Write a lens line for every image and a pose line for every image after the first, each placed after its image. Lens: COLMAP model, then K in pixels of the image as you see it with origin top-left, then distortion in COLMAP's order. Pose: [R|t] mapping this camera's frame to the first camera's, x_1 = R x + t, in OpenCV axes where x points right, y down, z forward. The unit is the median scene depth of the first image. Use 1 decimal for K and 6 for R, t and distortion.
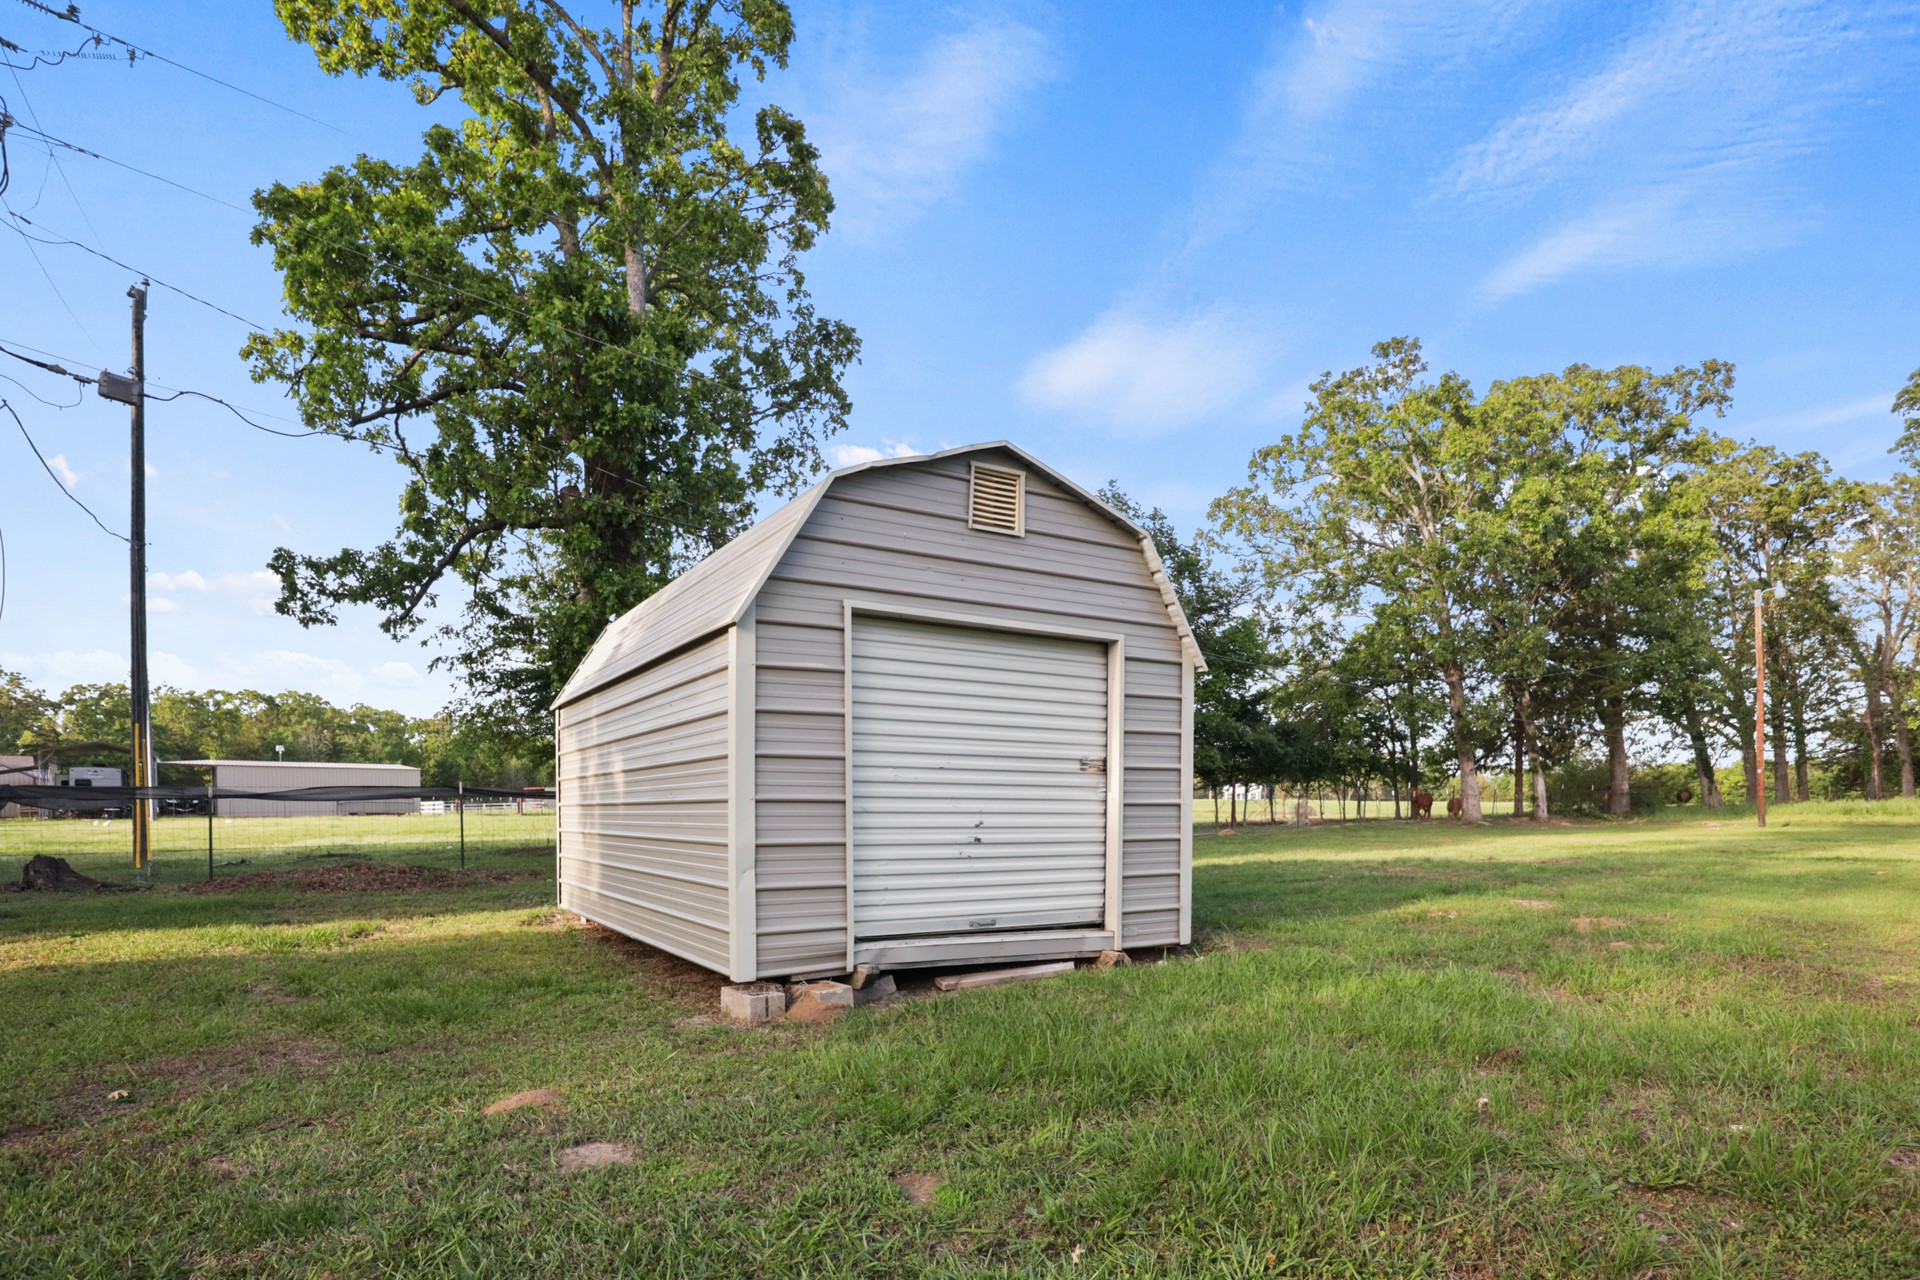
lens RADIAL K [[1004.1, 0, 937.3], [0, 1004.1, 826.2], [0, 0, 1]] dist [-0.014989, 0.004779]
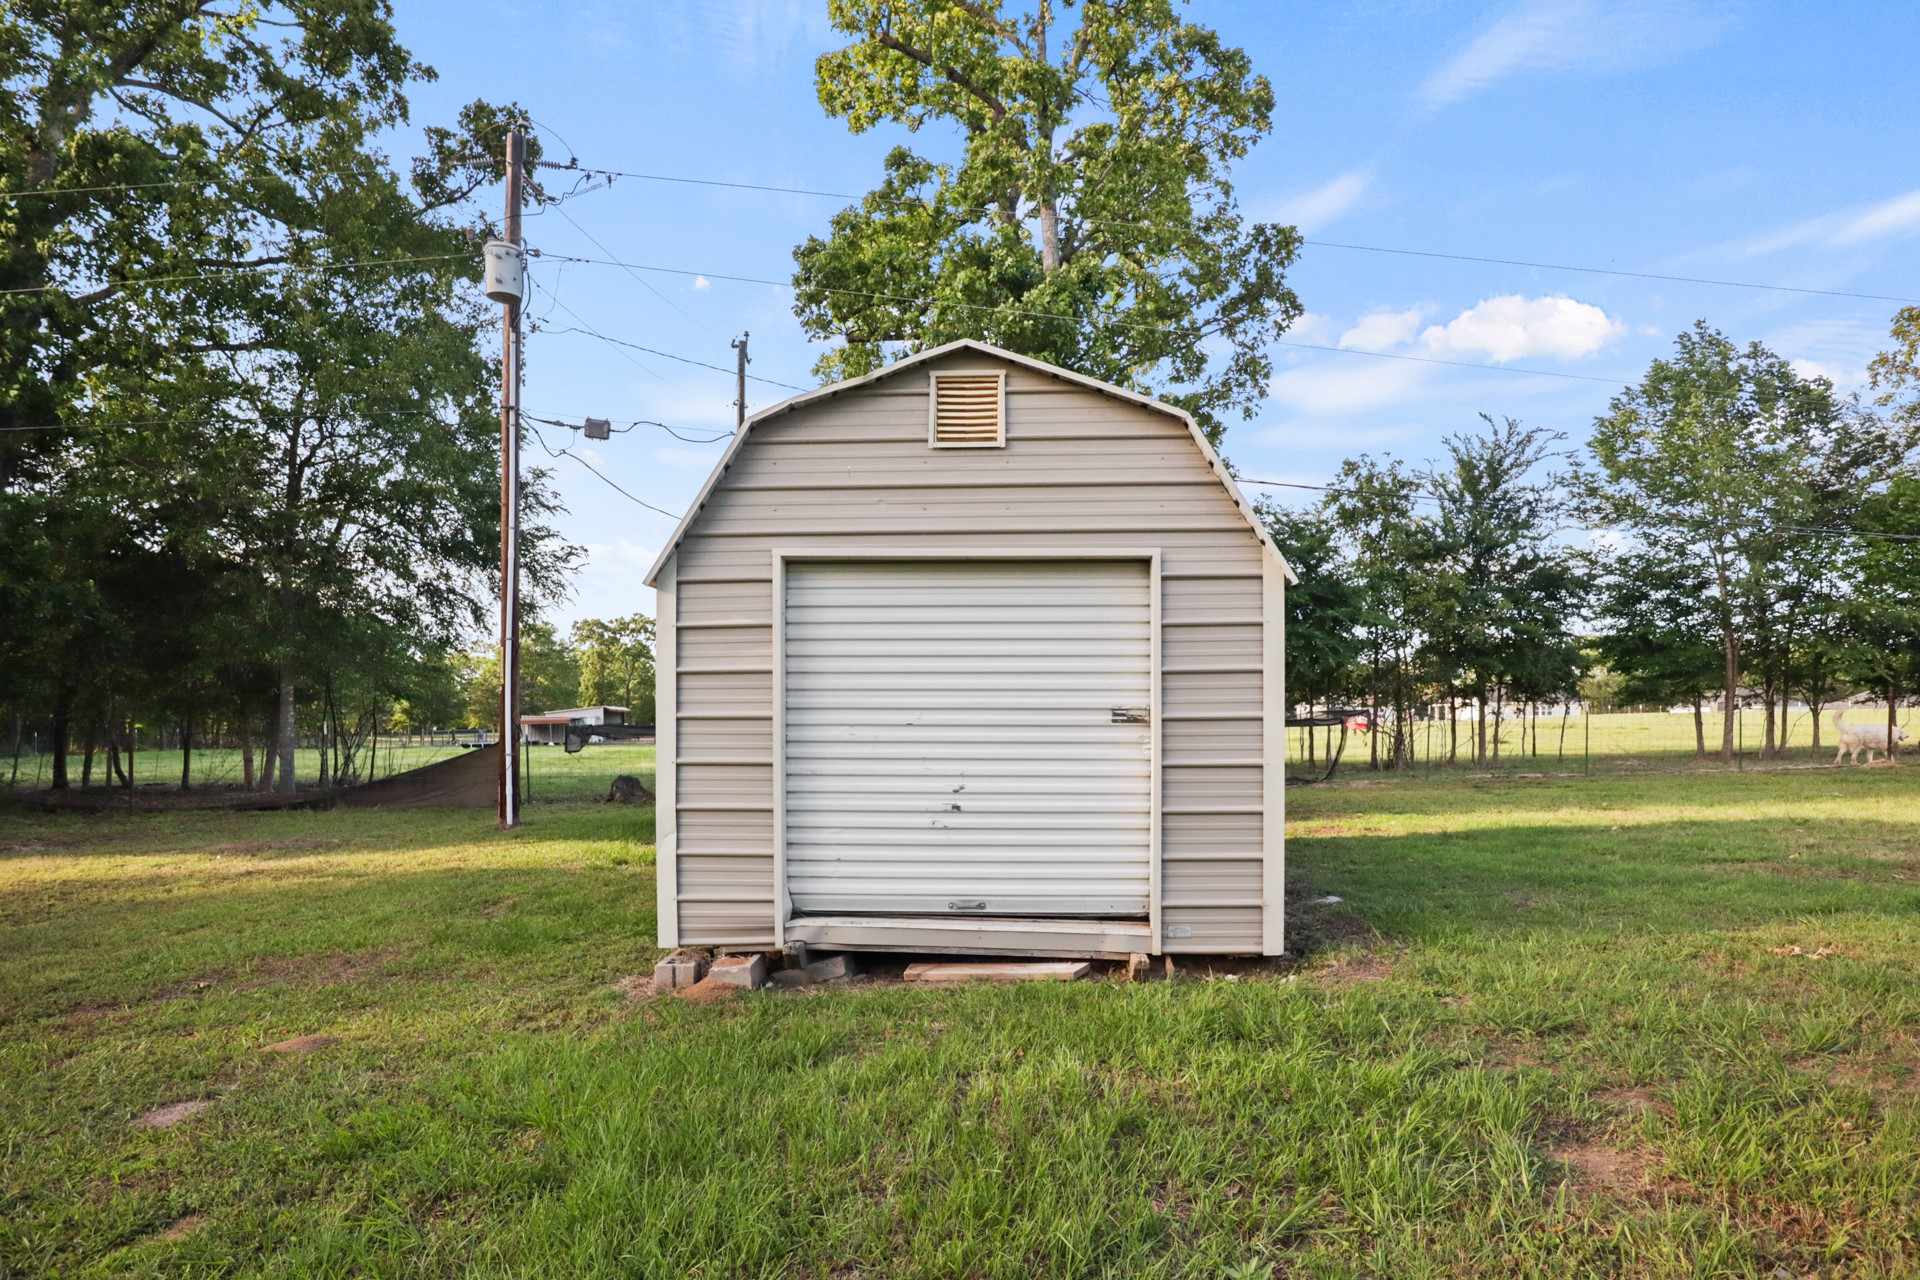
lens RADIAL K [[986.0, 0, 979.7], [0, 986.0, 712.3], [0, 0, 1]] dist [-0.012821, 0.008408]
pose [[0.845686, -0.012712, -0.533529, 0.479301], [-0.006212, 0.999414, -0.033659, -0.037091], [0.533644, 0.031779, 0.845112, 0.284291]]
